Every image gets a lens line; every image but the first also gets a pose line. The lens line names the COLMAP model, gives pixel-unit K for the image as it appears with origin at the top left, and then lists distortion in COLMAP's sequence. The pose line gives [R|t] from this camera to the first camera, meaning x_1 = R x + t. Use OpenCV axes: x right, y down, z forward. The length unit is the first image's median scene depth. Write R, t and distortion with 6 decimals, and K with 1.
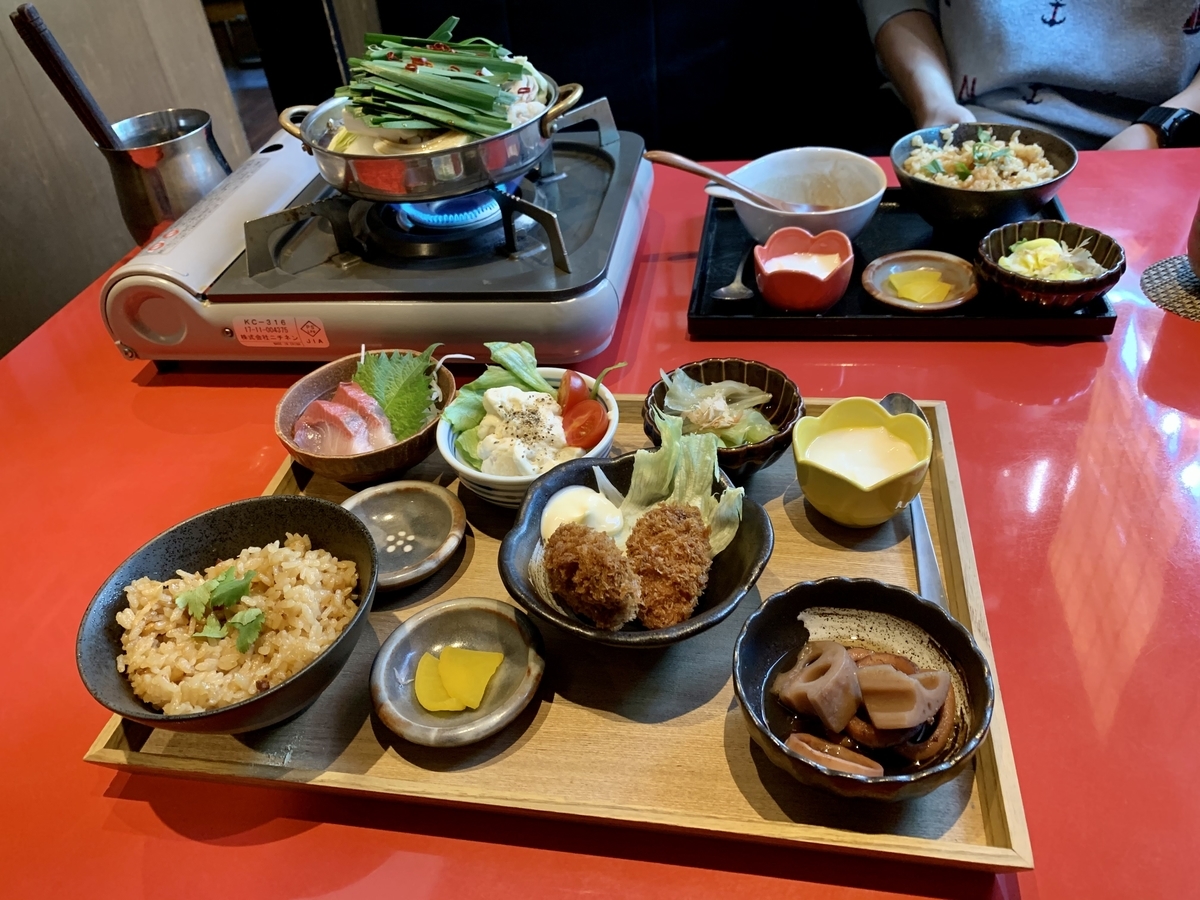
lens RADIAL K [[918.4, 0, 607.0], [0, 918.4, 447.1], [0, 0, 1]] dist [0.006667, -0.019986]
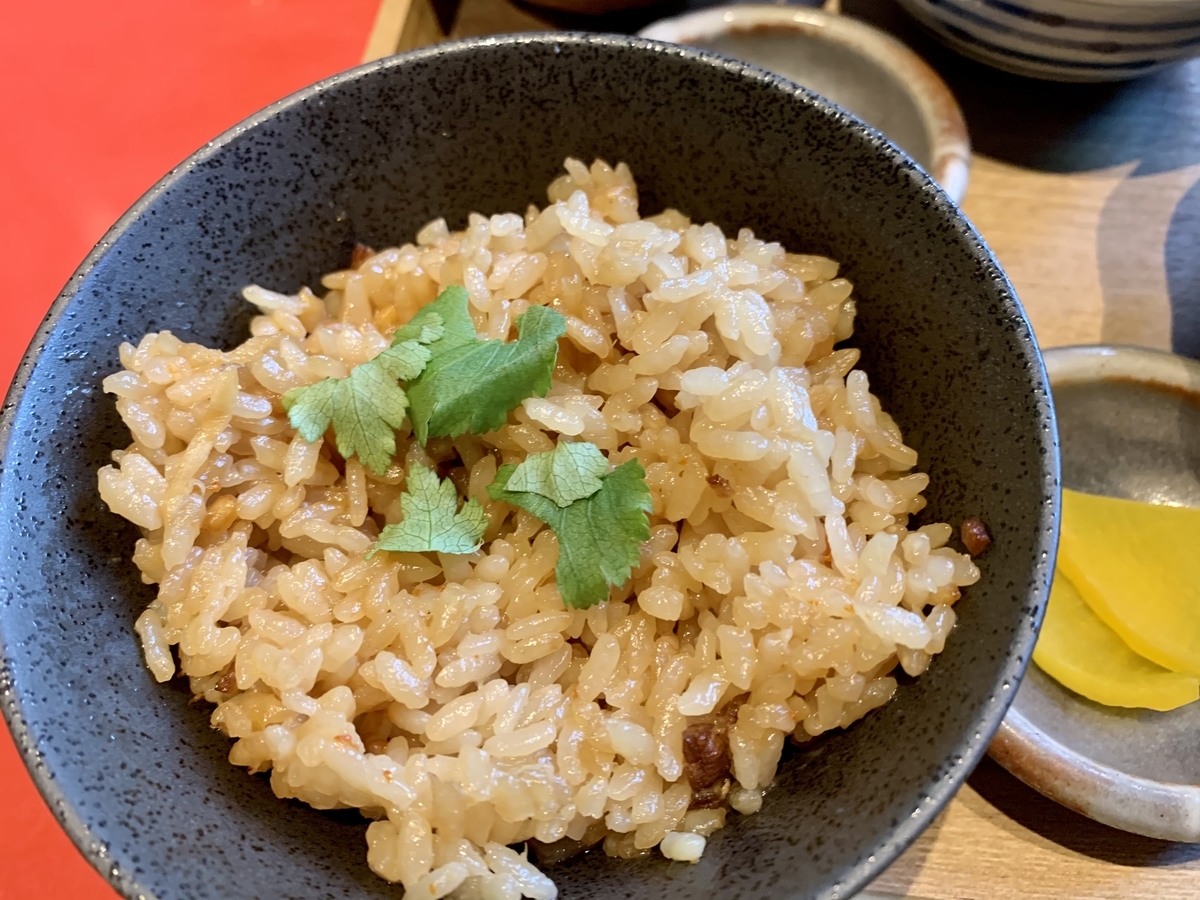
lens RADIAL K [[957.8, 0, 600.6], [0, 957.8, 453.9], [0, 0, 1]] dist [-0.021388, -0.005692]
pose [[0.998867, -0.024505, 0.040806, -0.363917], [0.005297, 0.909199, 0.416328, 0.050007], [-0.047303, -0.415640, 0.908299, 0.678586]]
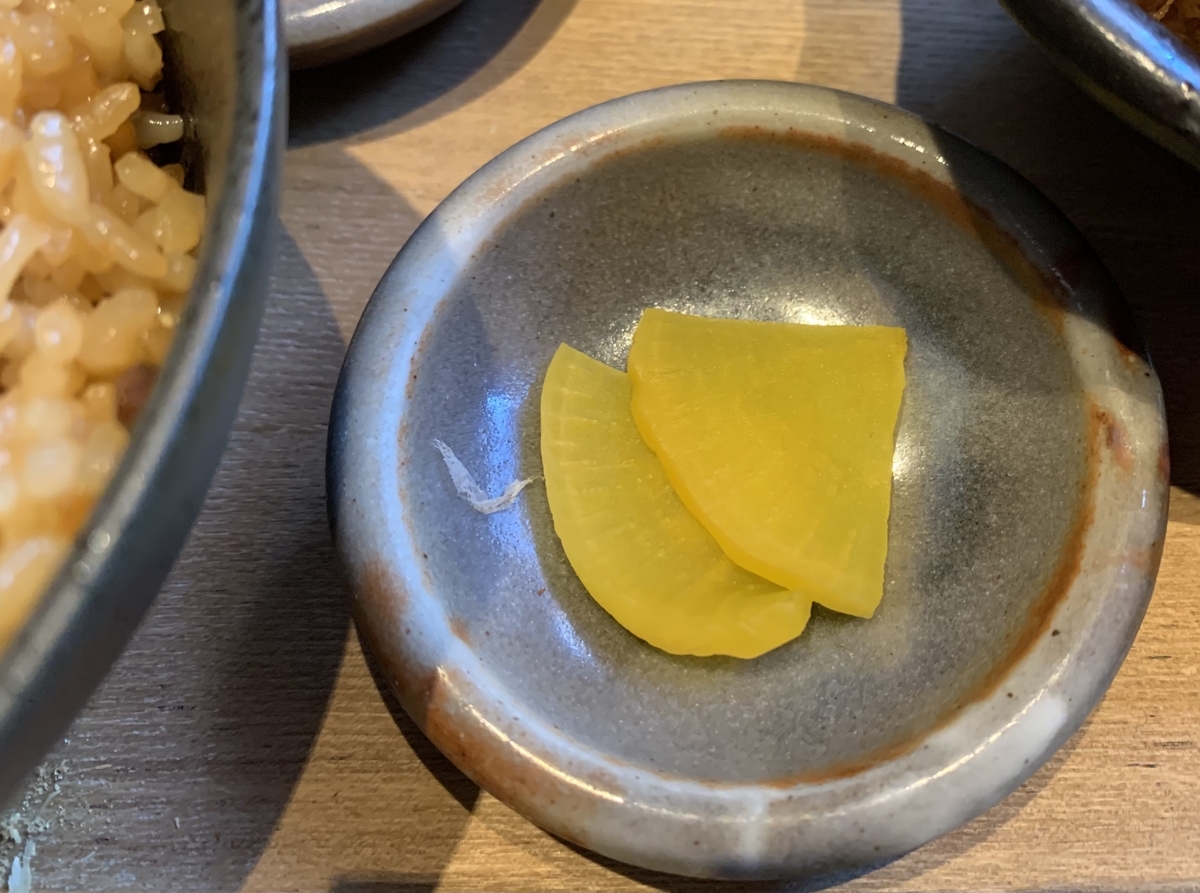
lens RADIAL K [[1149.5, 0, 708.5], [0, 1149.5, 366.2], [0, 0, 1]] dist [-0.020094, 0.000000]
pose [[0.987624, -0.090170, 0.128326, -0.196271], [0.021631, 0.888702, 0.457975, 0.100120], [-0.155339, -0.449532, 0.879654, 0.743914]]
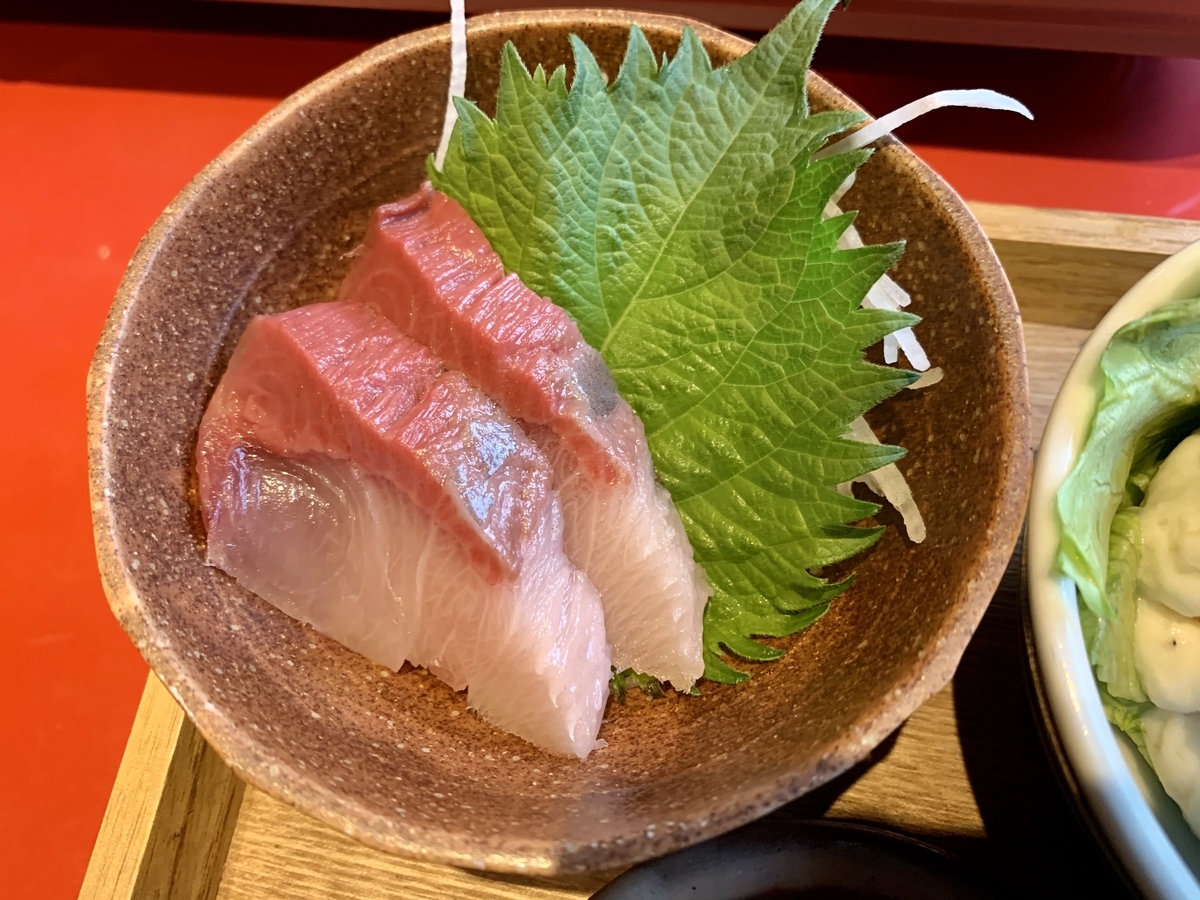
lens RADIAL K [[918.4, 0, 590.6], [0, 918.4, 446.2], [0, 0, 1]] dist [0.006667, -0.019986]
pose [[0.998426, -0.003660, 0.055971, -0.335795], [-0.023051, 0.882938, 0.468923, -0.159058], [-0.051135, -0.469475, 0.881464, 1.041966]]
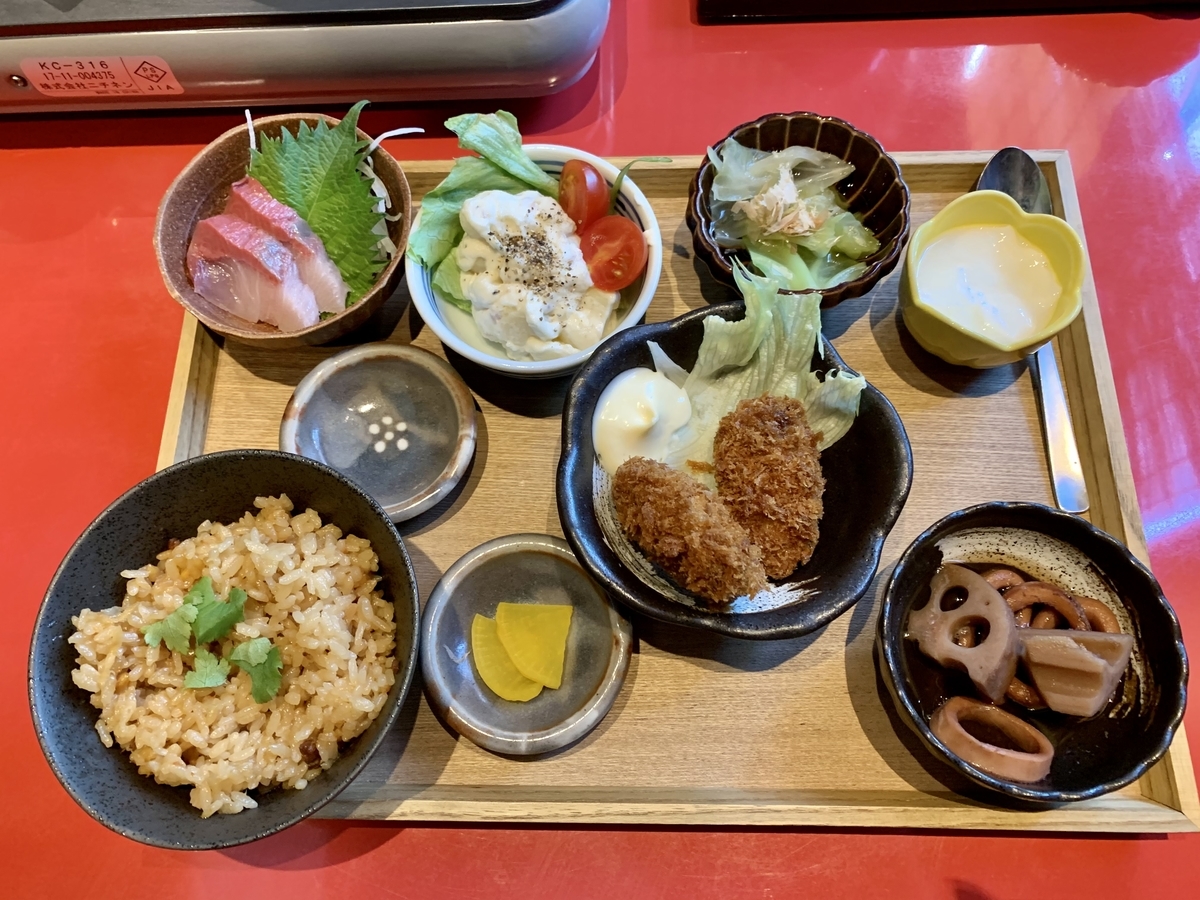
lens RADIAL K [[918.4, 0, 598.5], [0, 918.4, 448.4], [0, 0, 1]] dist [0.006667, -0.019986]
pose [[0.986222, -0.129016, 0.103544, -0.154495], [0.058699, 0.858105, 0.510109, -0.308587], [-0.154663, -0.497003, 0.853855, 0.362484]]
